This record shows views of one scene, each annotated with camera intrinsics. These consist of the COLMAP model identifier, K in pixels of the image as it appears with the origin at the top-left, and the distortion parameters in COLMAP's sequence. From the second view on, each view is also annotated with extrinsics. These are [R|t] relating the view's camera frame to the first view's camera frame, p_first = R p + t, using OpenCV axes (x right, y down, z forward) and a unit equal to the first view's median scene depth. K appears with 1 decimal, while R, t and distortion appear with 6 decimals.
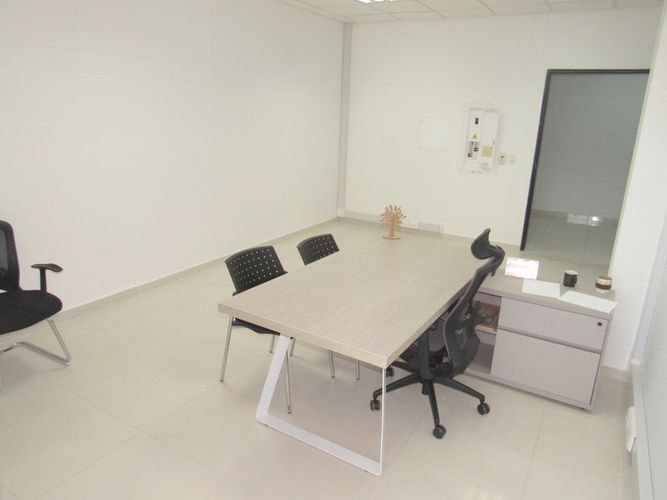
lens RADIAL K [[476.3, 0, 333.5], [0, 476.3, 250.0], [0, 0, 1]] dist [-0.019788, -0.004077]
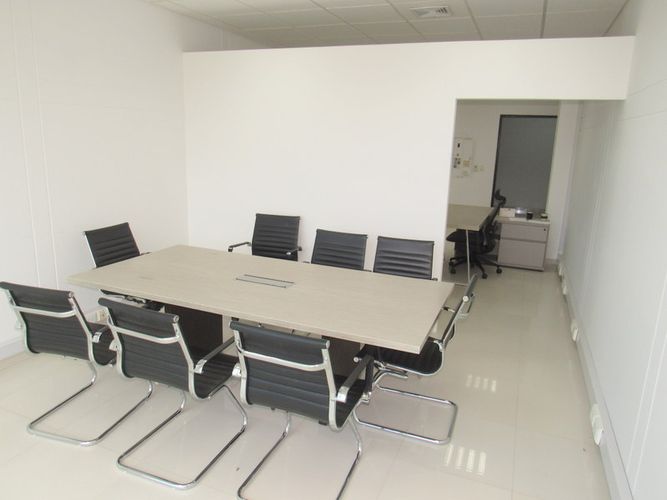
lens RADIAL K [[476.3, 0, 333.5], [0, 476.3, 250.0], [0, 0, 1]] dist [-0.019788, -0.004077]
pose [[0.990480, -0.036884, 0.132627, -0.587393], [0.043754, 0.997827, -0.049268, 0.243344], [-0.130522, 0.054602, 0.989941, -0.881942]]
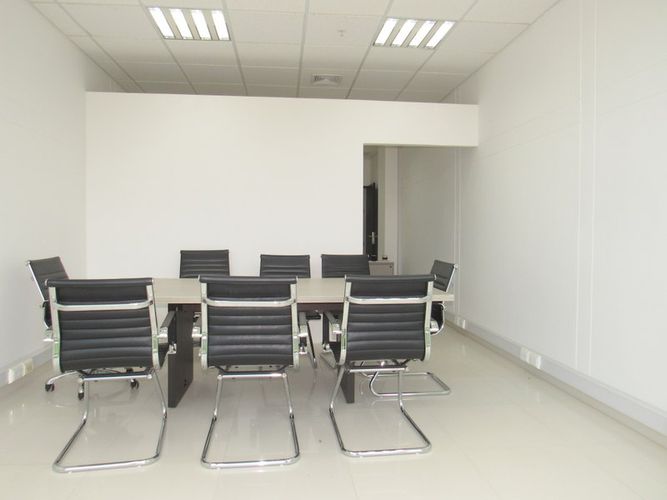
lens RADIAL K [[476.3, 0, 333.5], [0, 476.3, 250.0], [0, 0, 1]] dist [-0.019788, -0.004077]
pose [[0.809643, -0.056084, 0.584237, -1.021098], [0.194820, 0.964666, -0.177380, 0.370911], [-0.553645, 0.257436, 0.791962, -0.816452]]
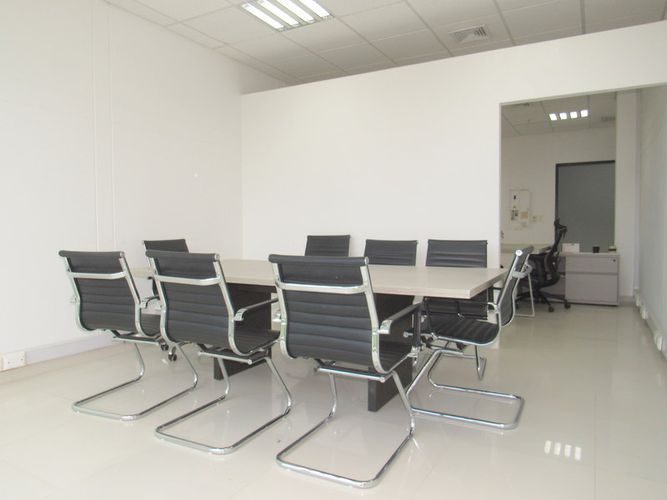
lens RADIAL K [[475.3, 0, 333.5], [0, 475.3, 250.0], [0, 0, 1]] dist [-0.012528, -0.001064]
pose [[0.998753, -0.047882, 0.014153, -0.569537], [0.049879, 0.969683, -0.239223, 0.423008], [-0.002269, 0.239631, 0.970861, -0.846043]]
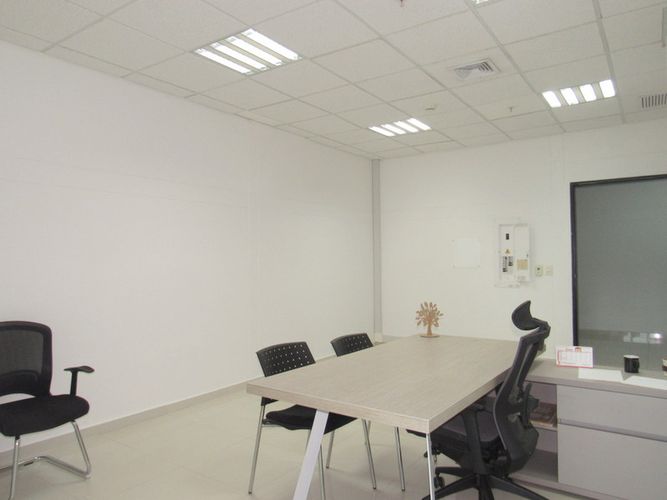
lens RADIAL K [[475.3, 0, 333.5], [0, 475.3, 250.0], [0, 0, 1]] dist [-0.012528, -0.001064]
pose [[0.995990, -0.050255, -0.074015, 0.008633], [0.025210, 0.951447, -0.306780, 0.098171], [0.085838, 0.303684, 0.948898, 0.023866]]
